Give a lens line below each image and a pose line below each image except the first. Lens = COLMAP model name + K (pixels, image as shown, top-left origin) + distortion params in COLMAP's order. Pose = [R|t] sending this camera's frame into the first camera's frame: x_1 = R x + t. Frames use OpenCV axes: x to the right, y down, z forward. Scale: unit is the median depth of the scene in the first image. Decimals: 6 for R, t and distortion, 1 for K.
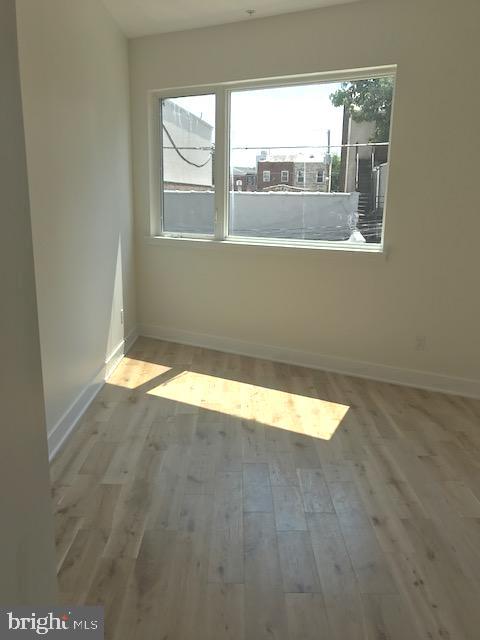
lens RADIAL K [[532.8, 0, 237.0], [0, 532.8, 322.5], [0, 0, 1]] dist [0.054340, -0.072773]
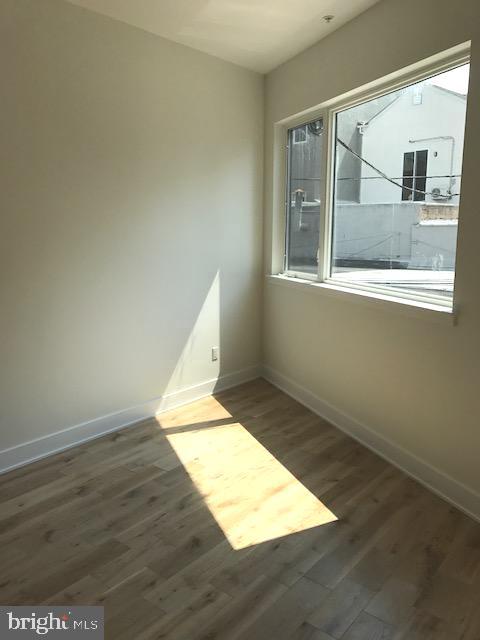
lens RADIAL K [[532.8, 0, 237.0], [0, 532.8, 322.5], [0, 0, 1]] dist [0.054340, -0.072773]
pose [[0.771640, 0.100646, -0.628046, 0.481291], [-0.136089, 0.990661, -0.008448, -0.074747], [0.621331, 0.091989, 0.778130, 0.289992]]
